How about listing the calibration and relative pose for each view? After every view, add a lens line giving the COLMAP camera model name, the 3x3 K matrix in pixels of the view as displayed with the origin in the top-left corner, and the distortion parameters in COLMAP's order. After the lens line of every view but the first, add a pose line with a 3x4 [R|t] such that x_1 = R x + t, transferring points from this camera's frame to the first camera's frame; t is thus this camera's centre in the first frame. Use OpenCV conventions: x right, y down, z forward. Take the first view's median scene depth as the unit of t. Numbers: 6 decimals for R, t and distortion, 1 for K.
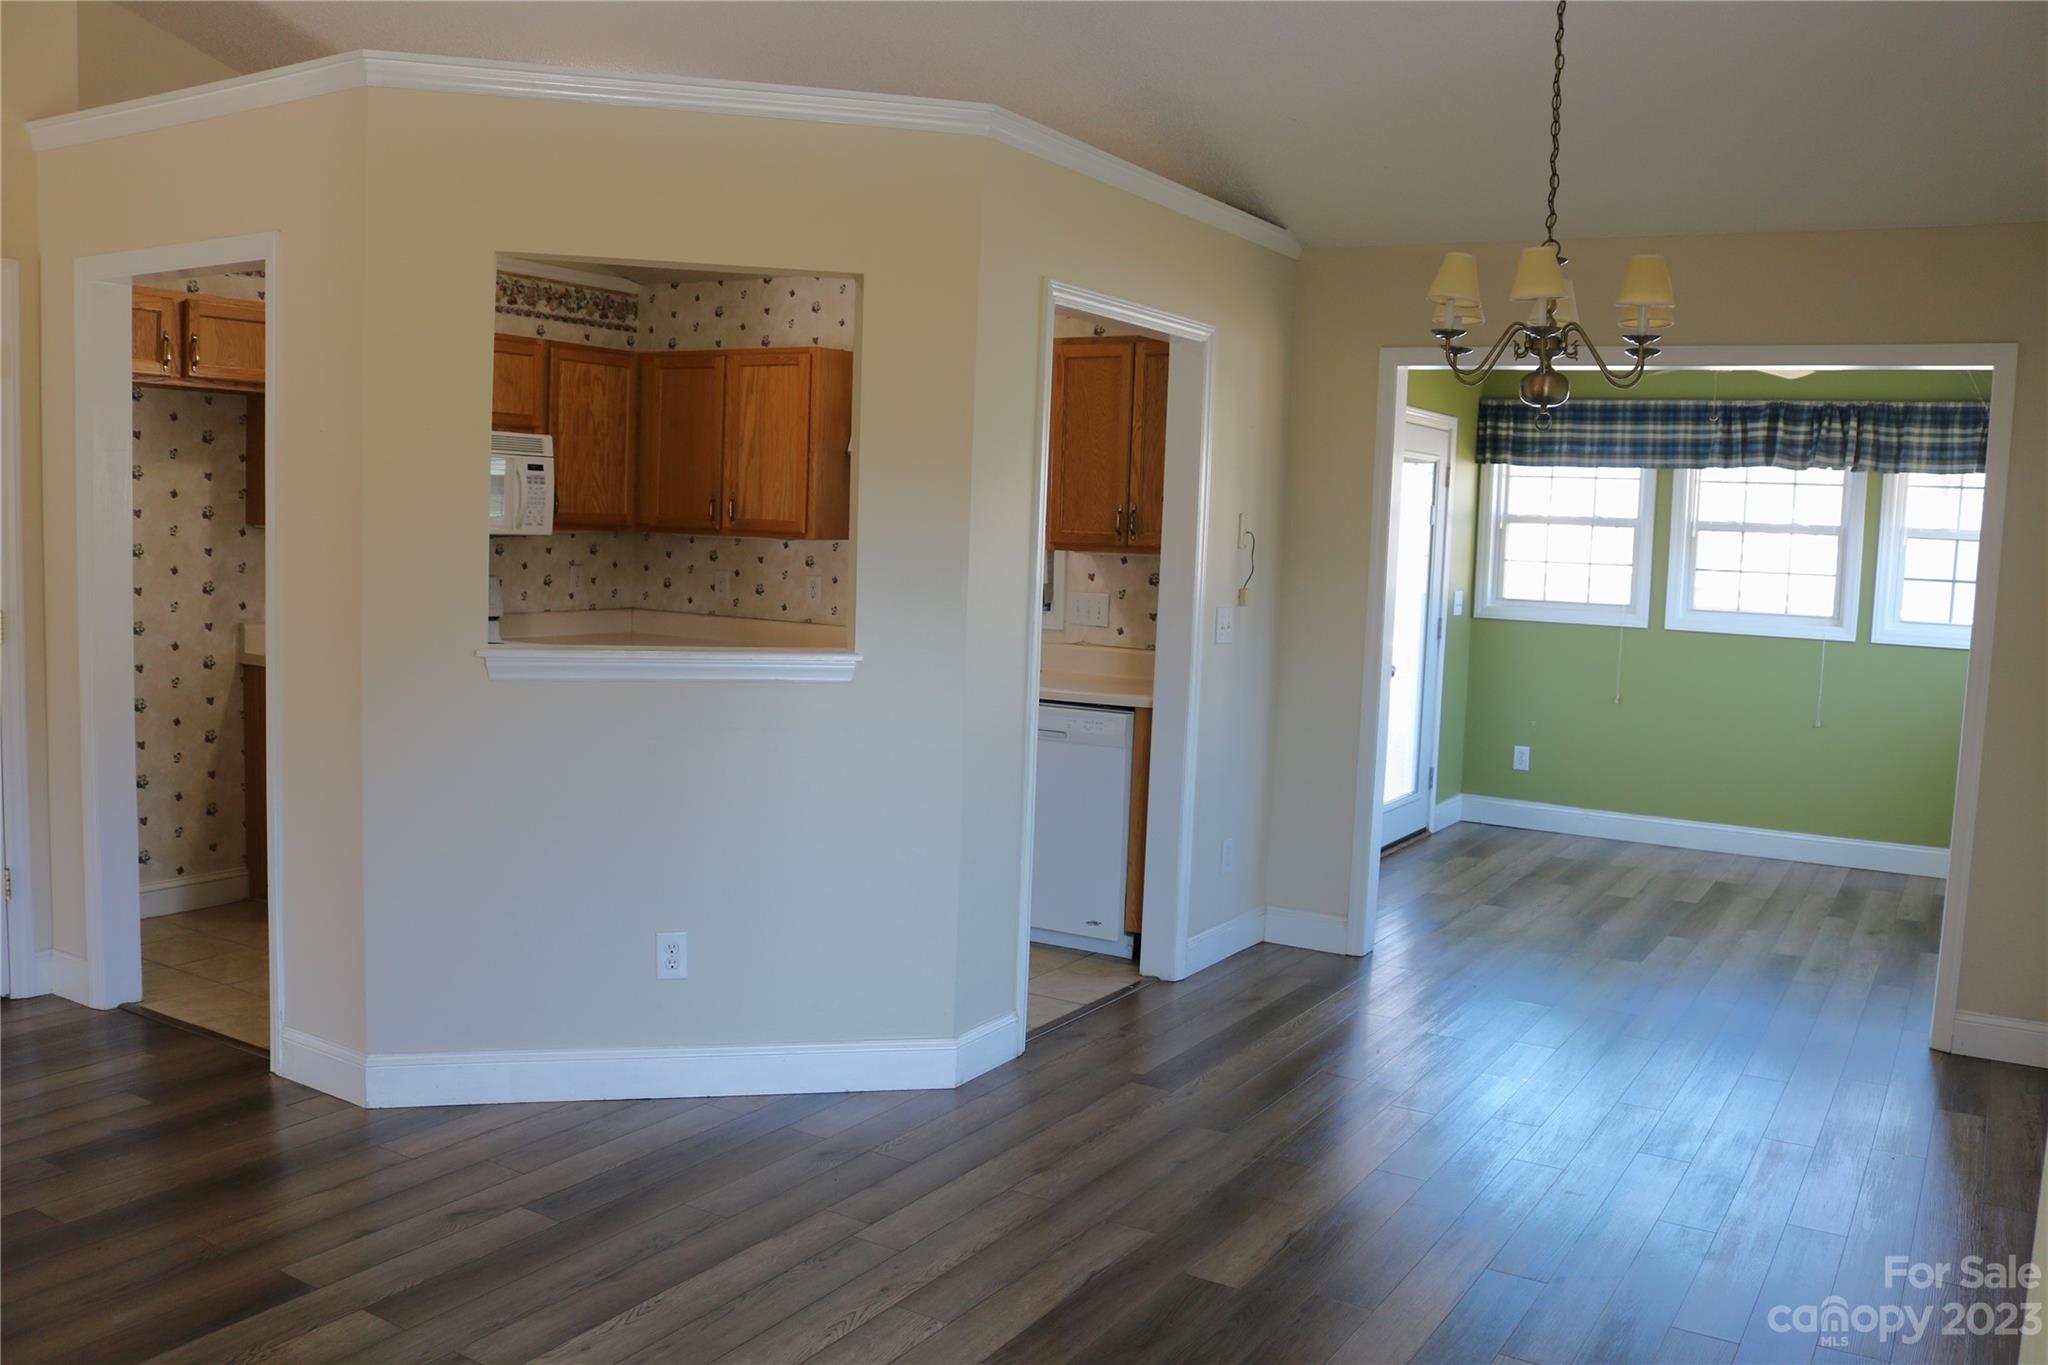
lens RADIAL K [[1687.5, 0, 1024.0], [0, 1687.5, 682.5], [0, 0, 1]] dist [-0.154915, 0.120335]
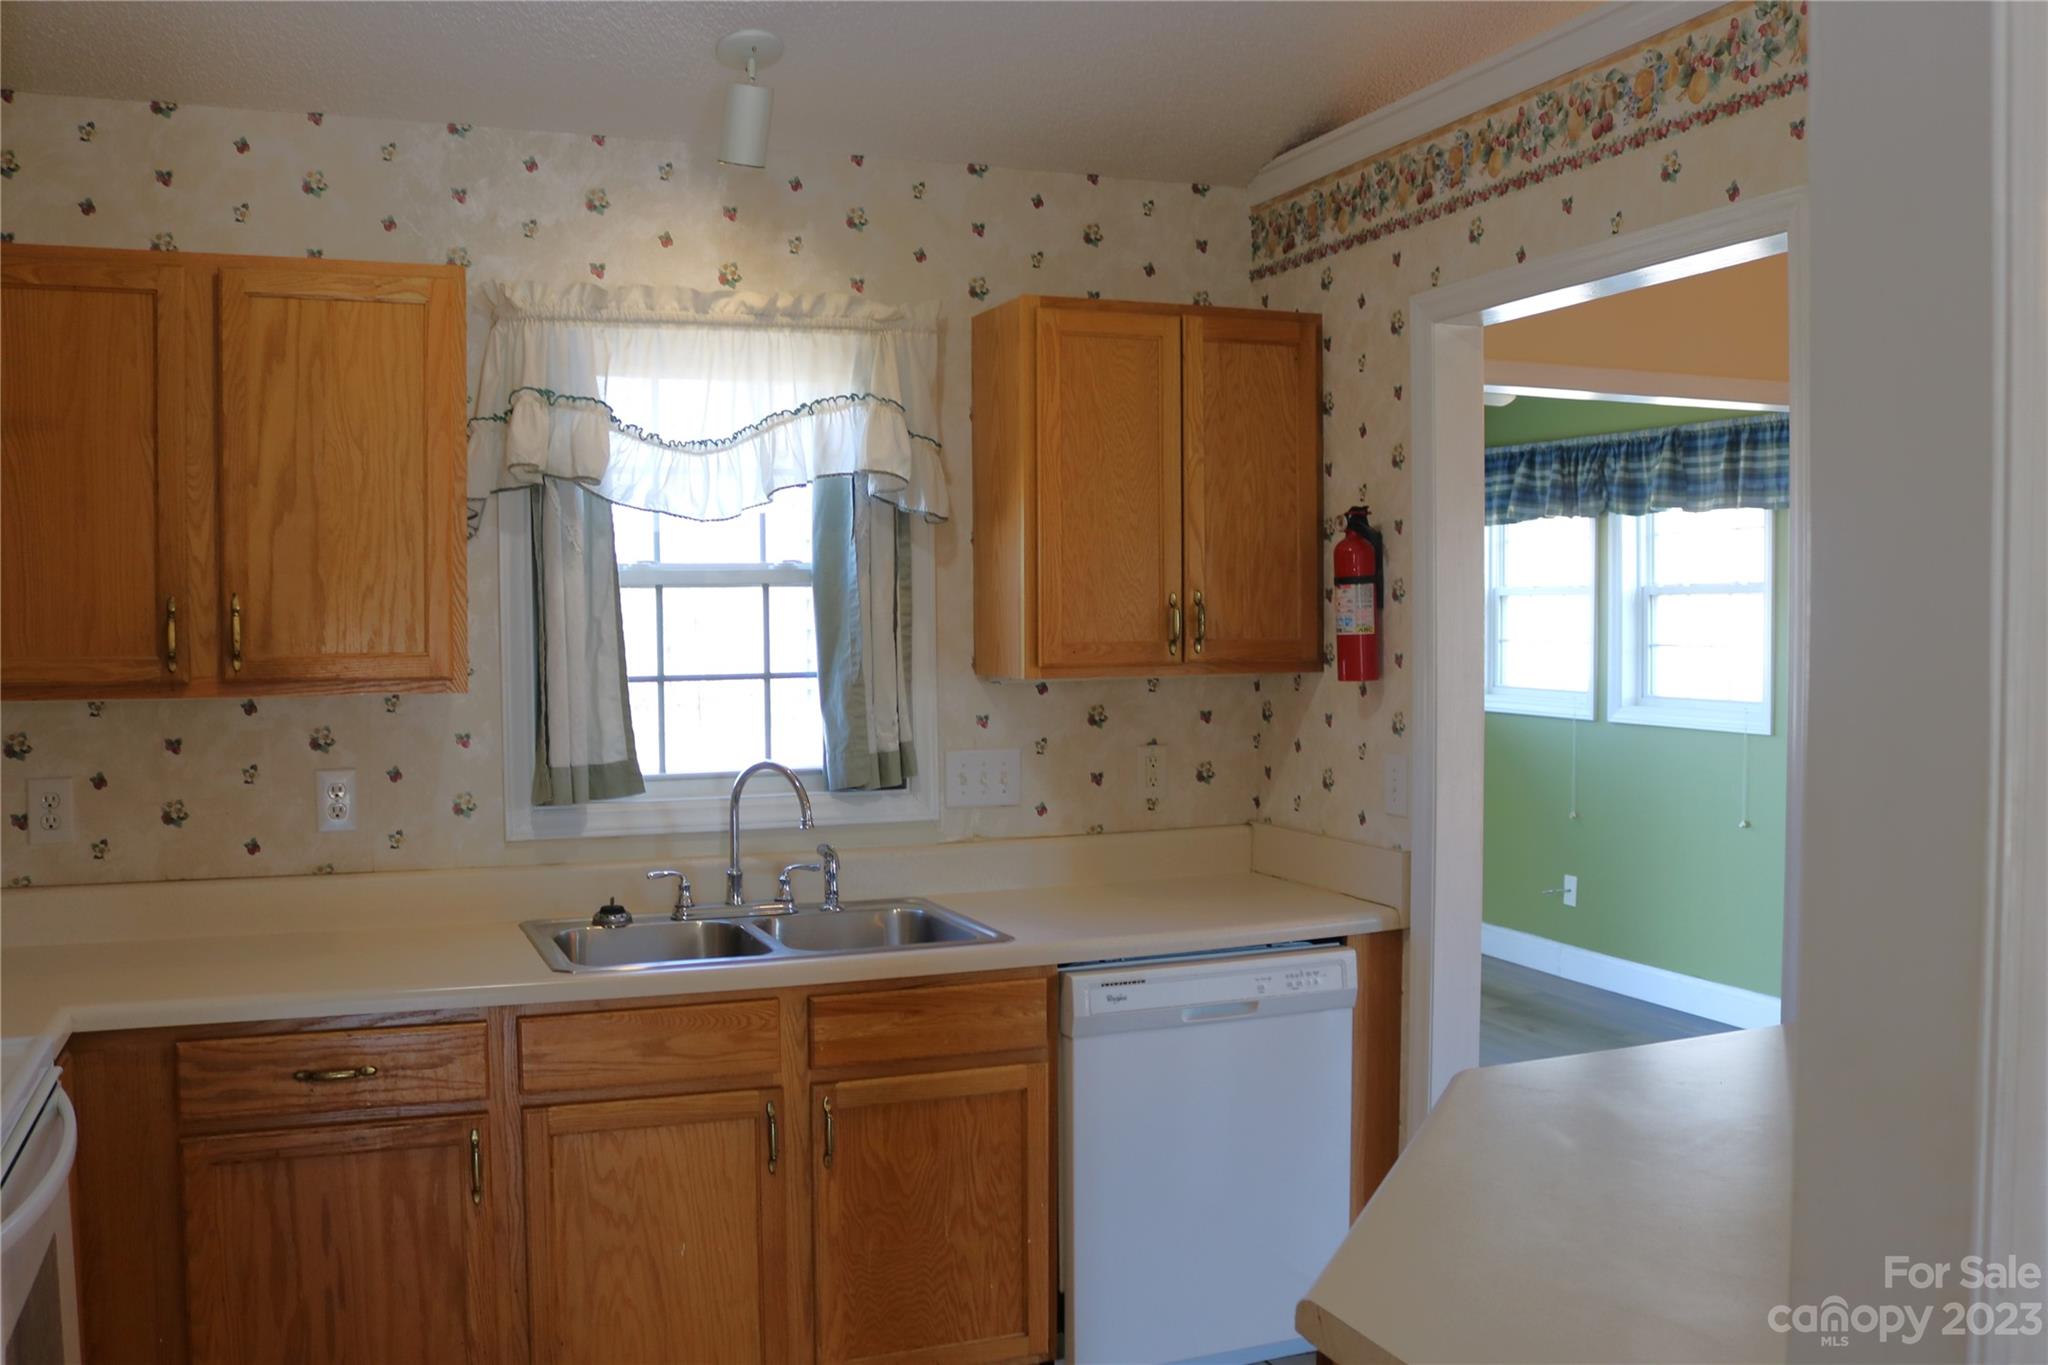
lens RADIAL K [[1819.0, 0, 1024.0], [0, 1819.0, 682.5], [0, 0, 1]] dist [-0.162758, 0.152957]
pose [[0.604201, -0.069566, 0.793789, -0.378683], [0.104674, 0.994478, 0.007480, -0.068179], [-0.789927, 0.078569, 0.608147, 0.533773]]
